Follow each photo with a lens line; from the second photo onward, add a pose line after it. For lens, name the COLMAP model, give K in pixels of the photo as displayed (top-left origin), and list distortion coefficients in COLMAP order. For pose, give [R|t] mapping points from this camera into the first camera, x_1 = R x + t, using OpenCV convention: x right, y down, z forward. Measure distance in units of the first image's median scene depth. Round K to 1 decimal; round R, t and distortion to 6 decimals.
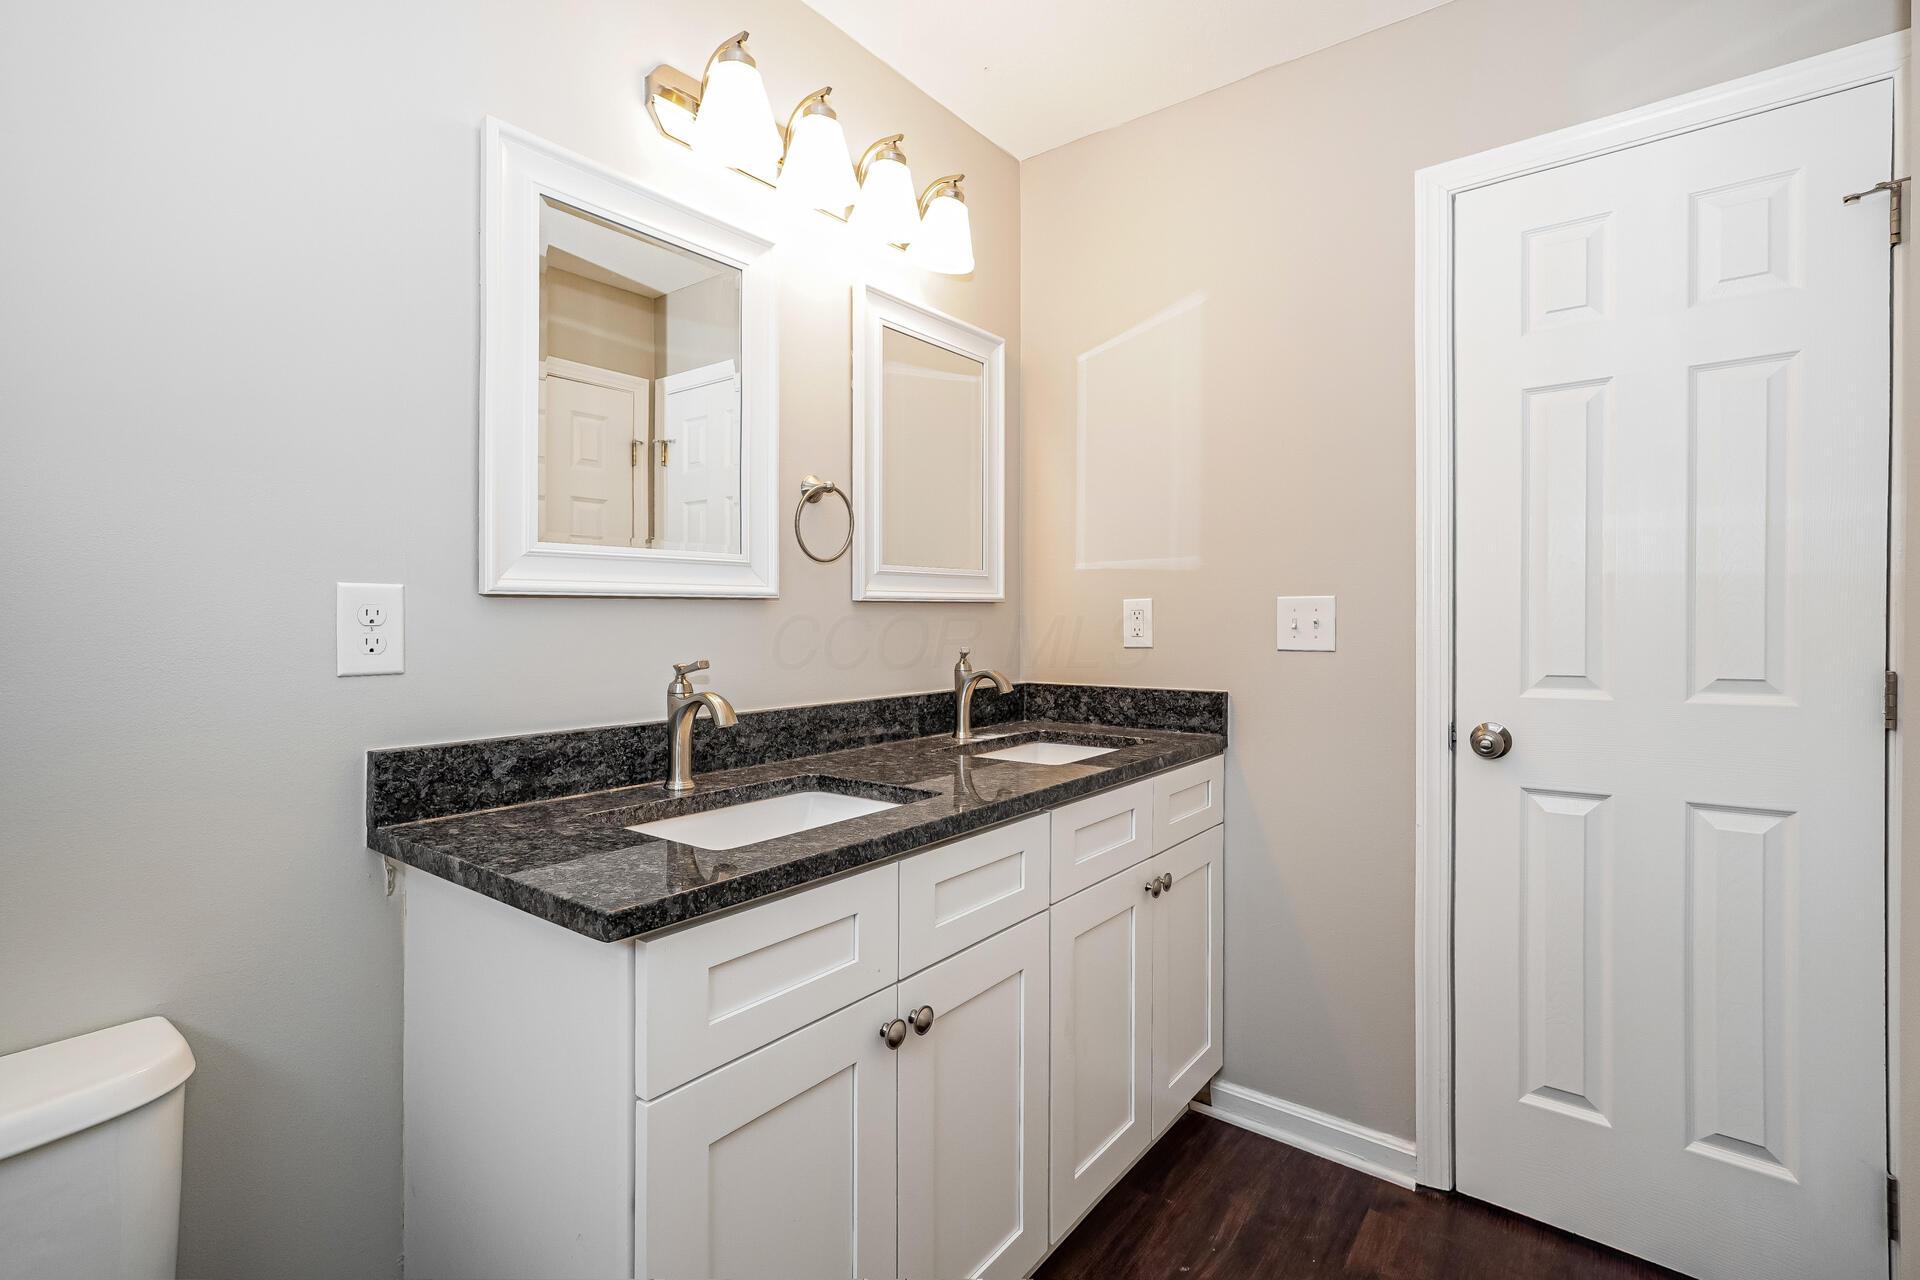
lens RADIAL K [[886.8, 0, 949.6], [0, 886.8, 616.2], [0, 0, 1]] dist [0.000095, -0.000230]
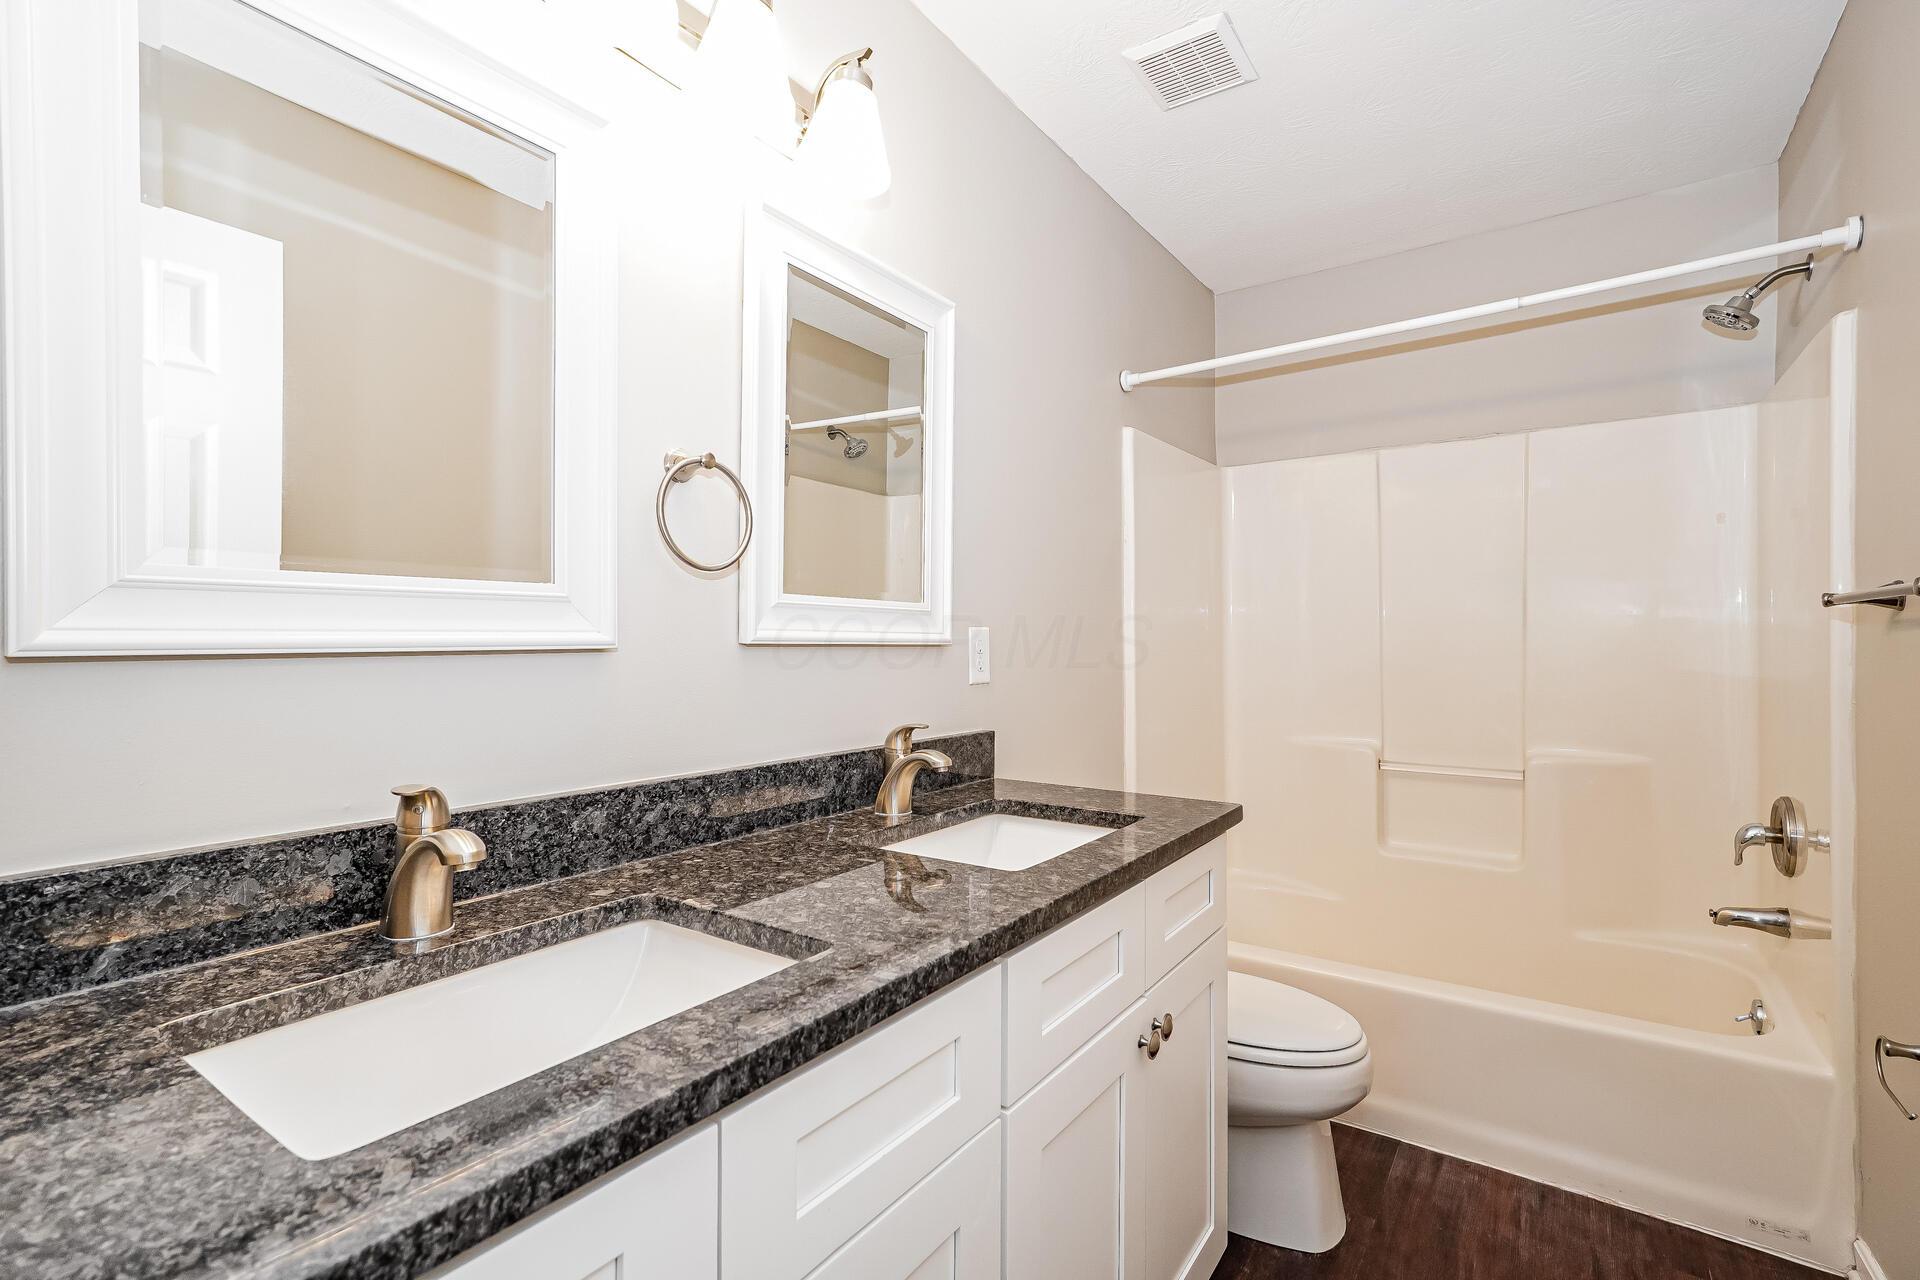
lens RADIAL K [[888.4, 0, 960.0], [0, 888.4, 640.0], [0, 0, 1]] dist [0.000174, -0.000067]
pose [[0.998956, 0.007035, 0.045141, 0.042231], [-0.006244, 0.999825, -0.017654, -0.008225], [-0.045257, 0.017354, 0.998825, 0.292383]]
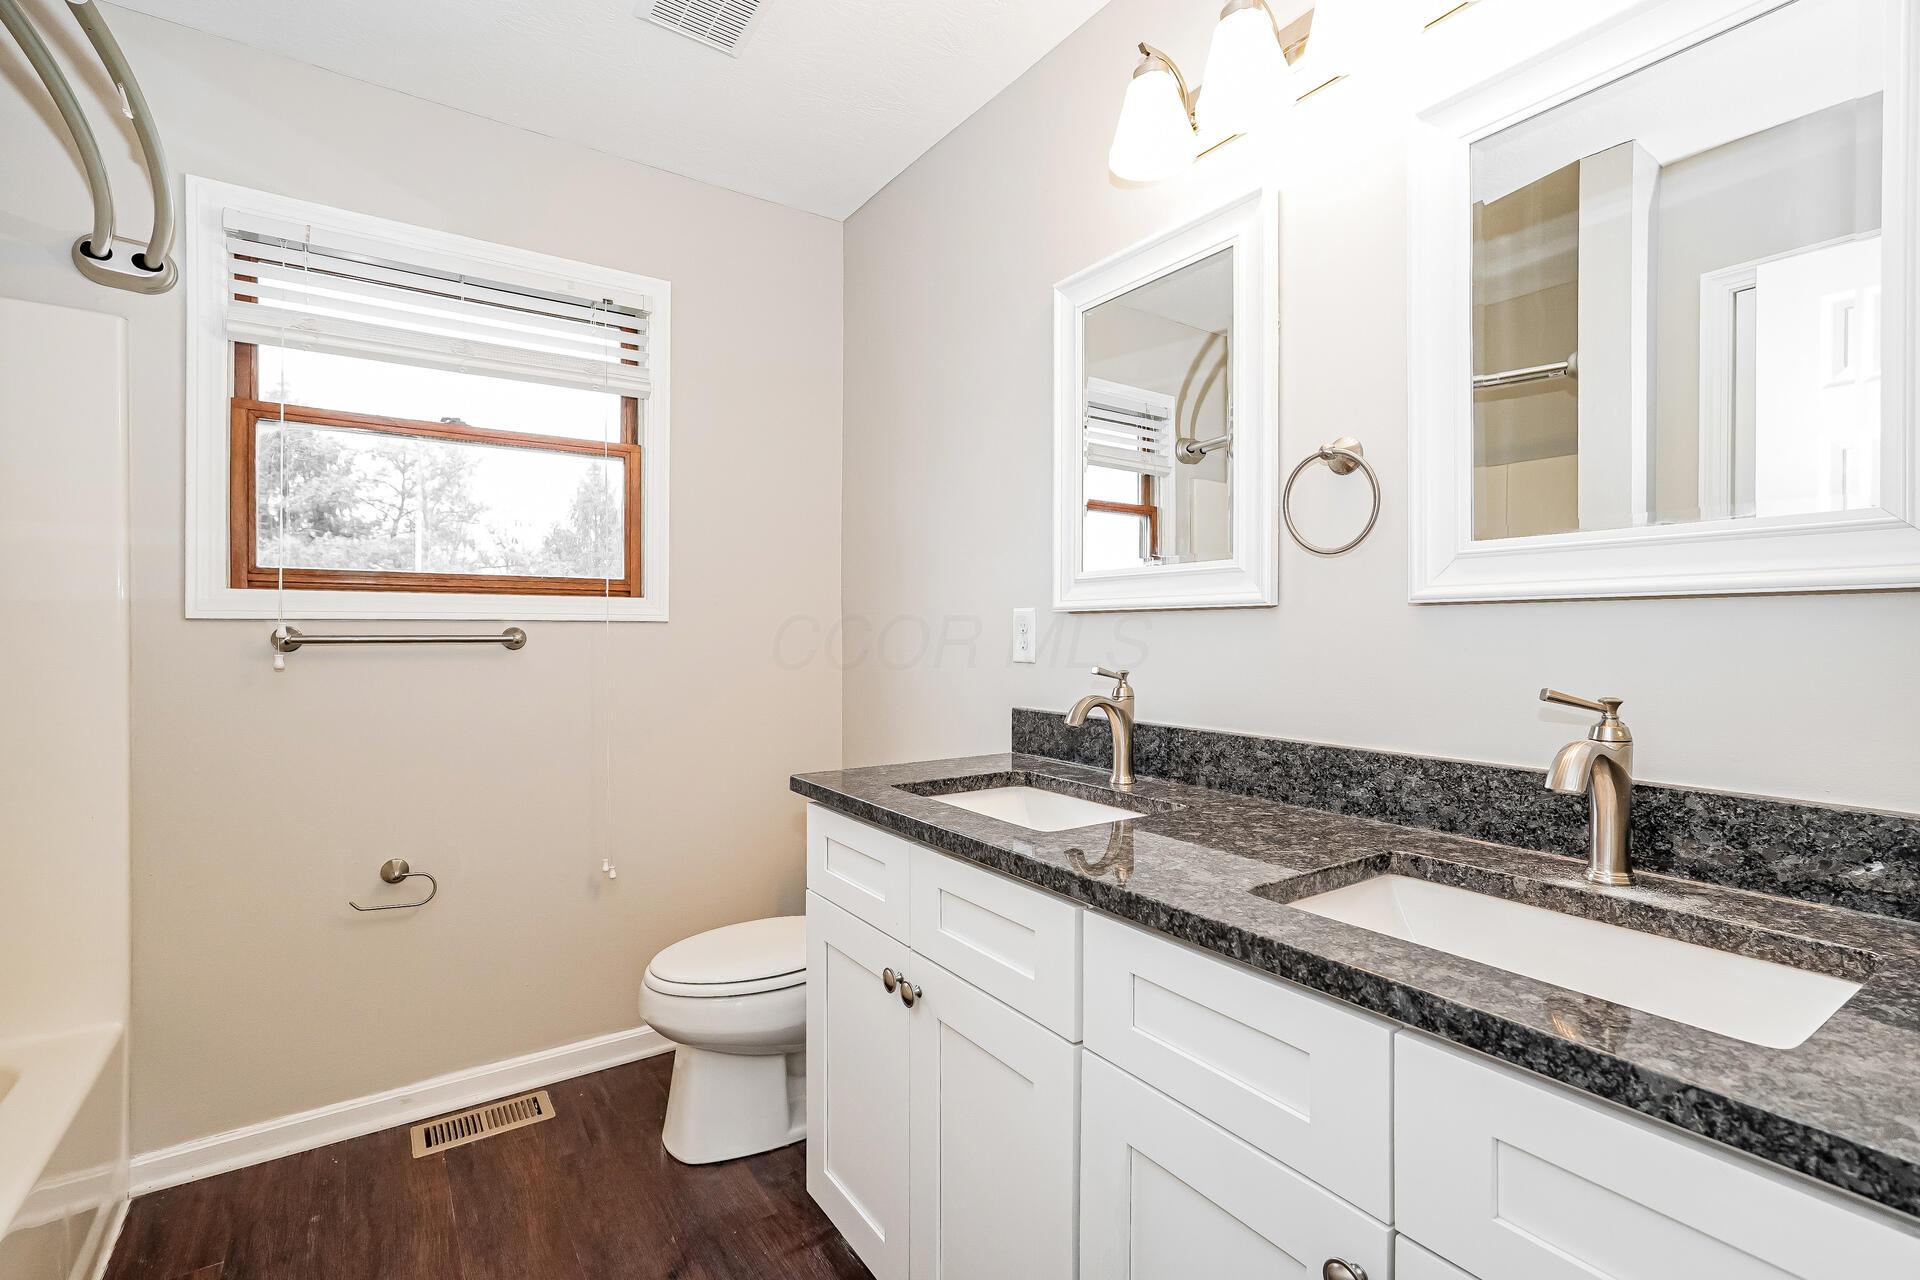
lens RADIAL K [[863.2, 0, 960.0], [0, 863.2, 640.0], [0, 0, 1]] dist [-0.001269, 0.000137]
pose [[-0.309449, 0.006441, -0.950894, 0.666369], [-0.002470, 0.999968, 0.007577, 0.006257], [0.950913, 0.004694, -0.309423, 0.961806]]
